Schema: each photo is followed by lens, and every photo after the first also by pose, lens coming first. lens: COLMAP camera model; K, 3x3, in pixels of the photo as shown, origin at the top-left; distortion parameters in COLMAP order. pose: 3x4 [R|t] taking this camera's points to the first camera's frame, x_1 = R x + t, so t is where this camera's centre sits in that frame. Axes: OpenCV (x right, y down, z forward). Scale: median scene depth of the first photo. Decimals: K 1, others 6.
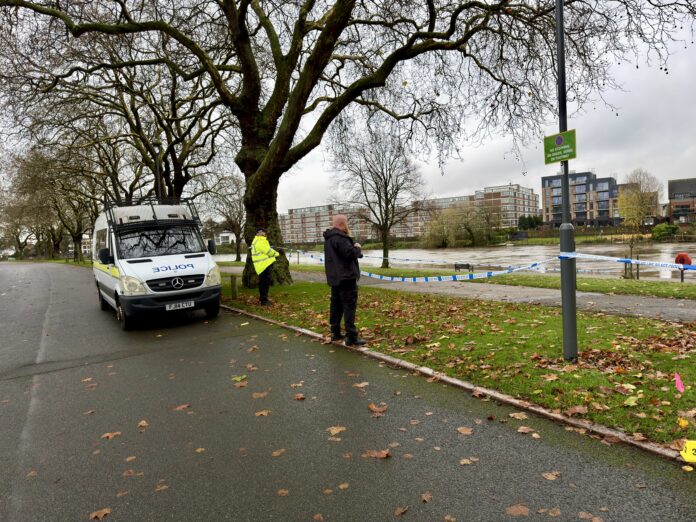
lens RADIAL K [[483.8, 0, 348.0], [0, 483.8, 261.0], [0, 0, 1]] dist [0.082481, 0.000346]
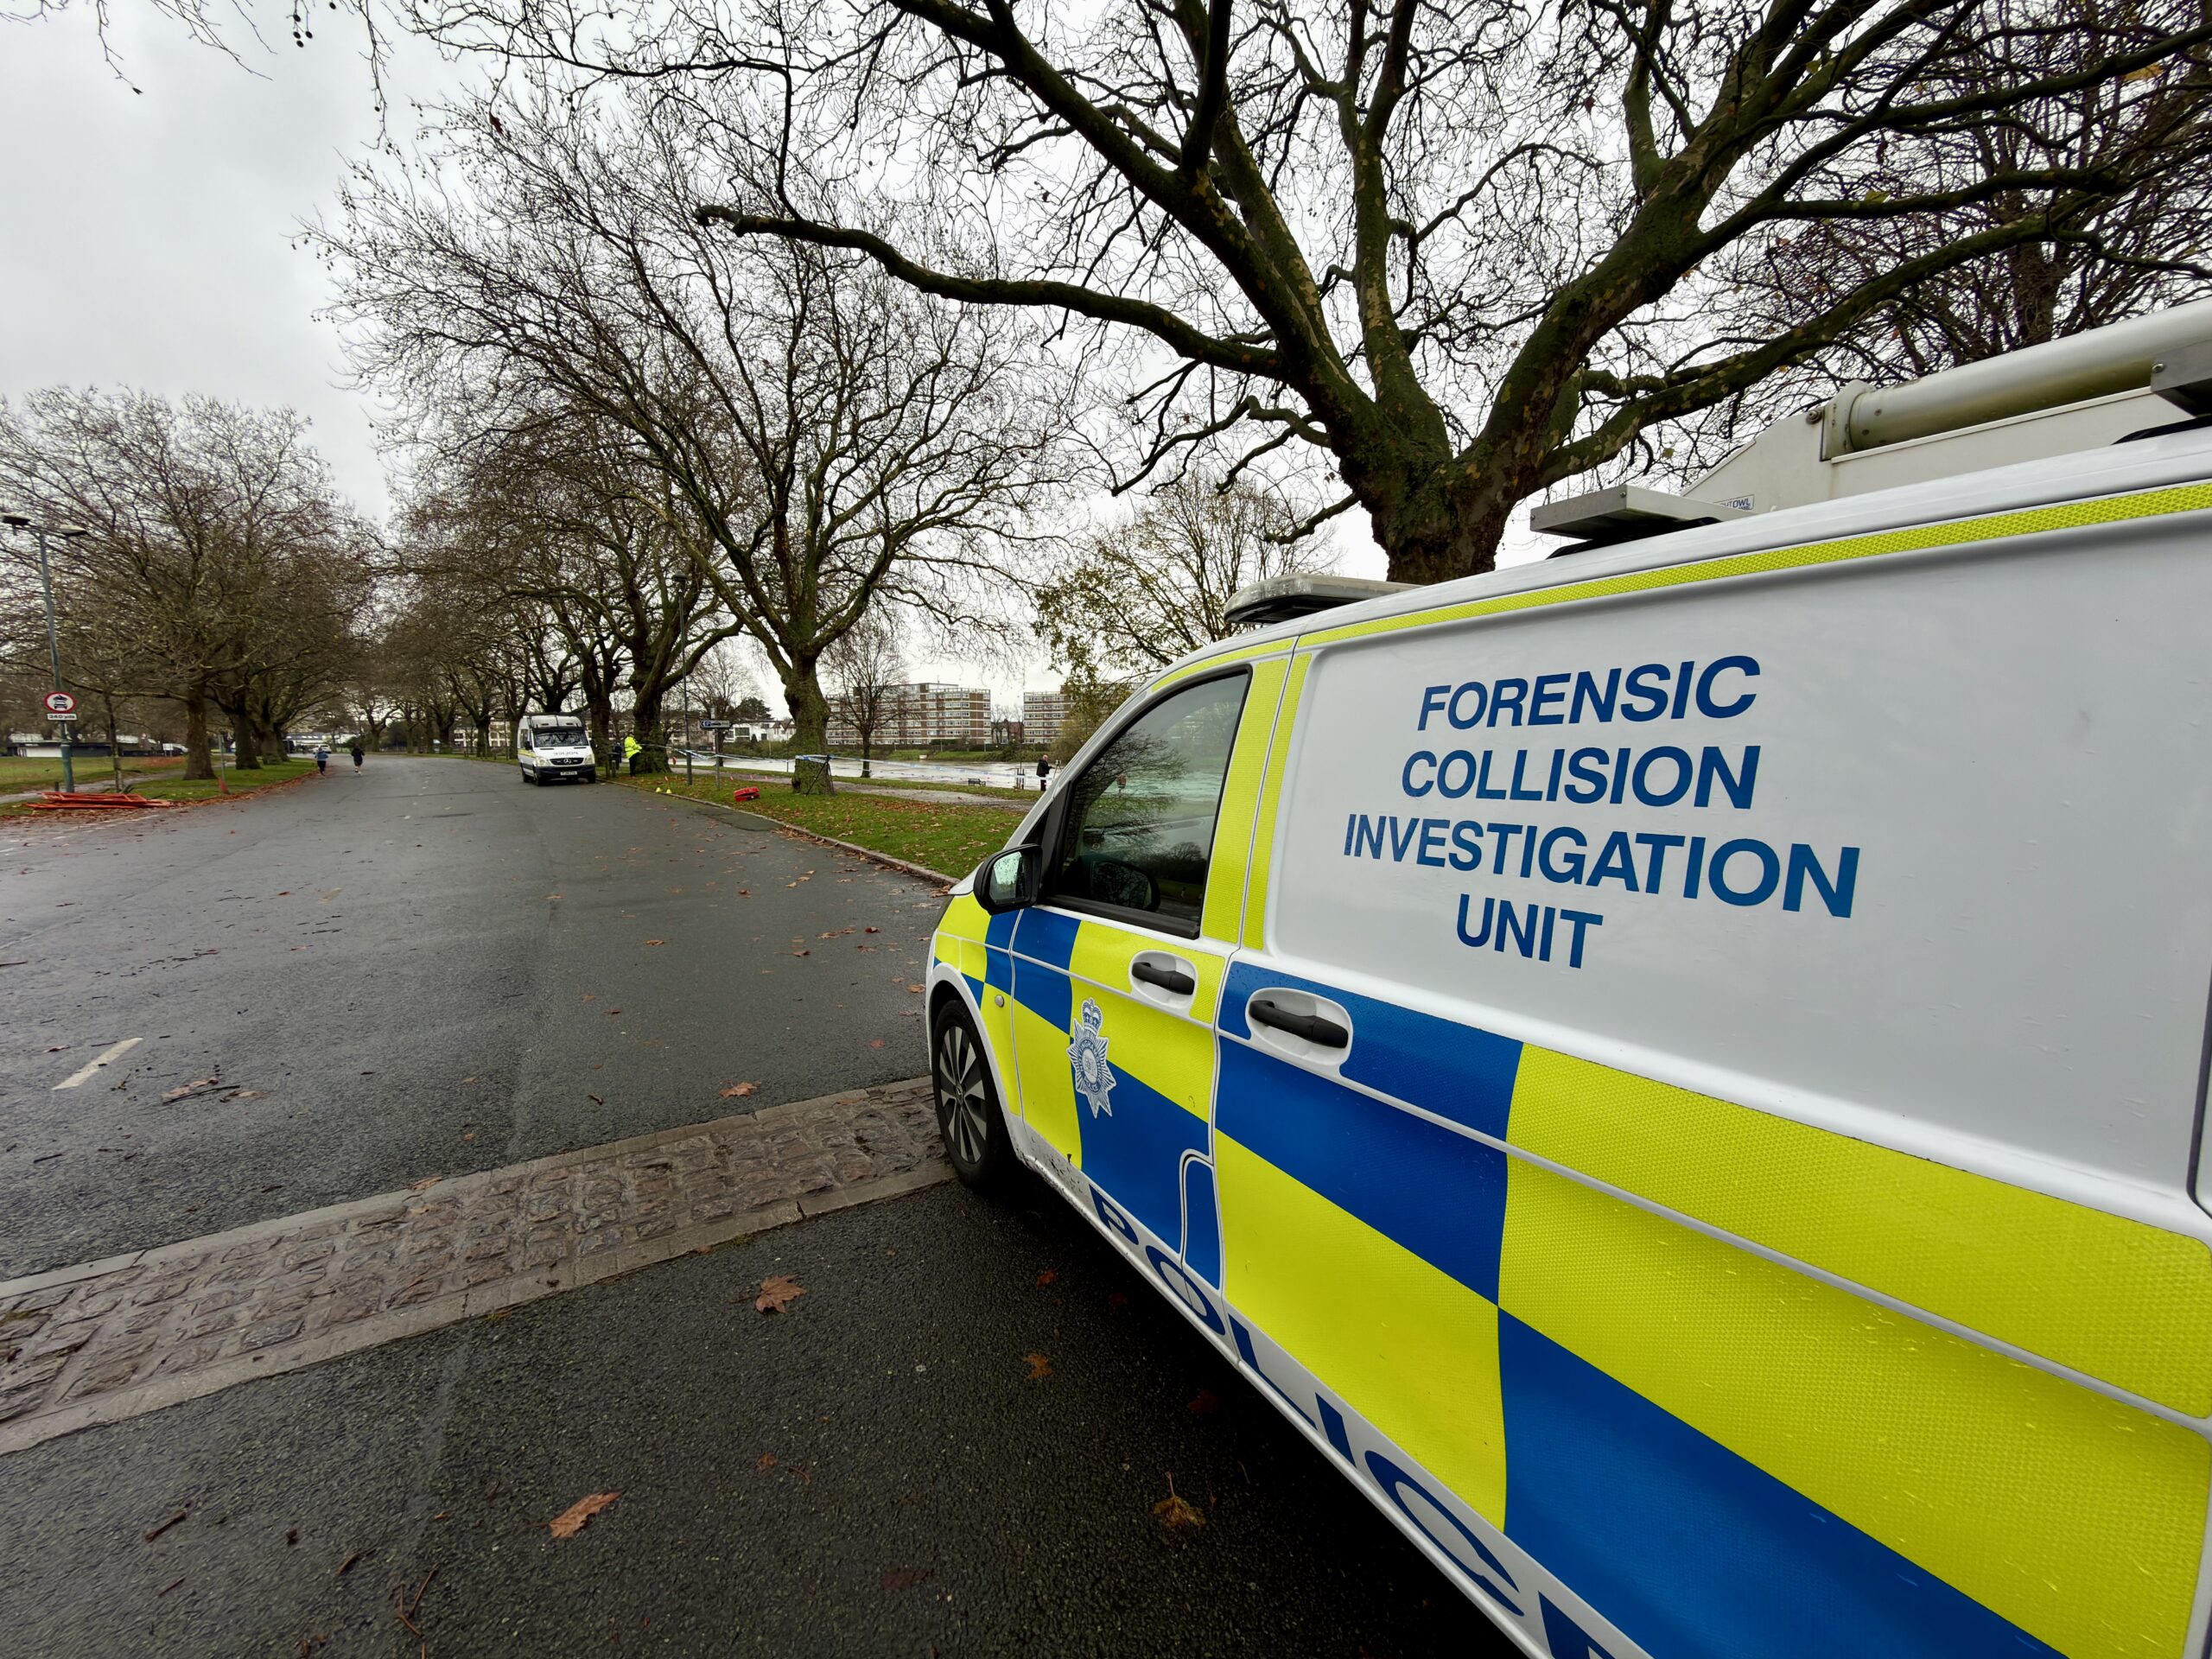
lens RADIAL K [[872.0, 0, 1106.0], [0, 872.0, 829.5], [0, 0, 1]] dist [0.016228, 0.000002]
pose [[0.990665, 0.040185, 0.130263, 0.409048], [-0.046199, 0.997986, 0.043475, 0.020402], [-0.128254, -0.049088, 0.990526, -0.842620]]
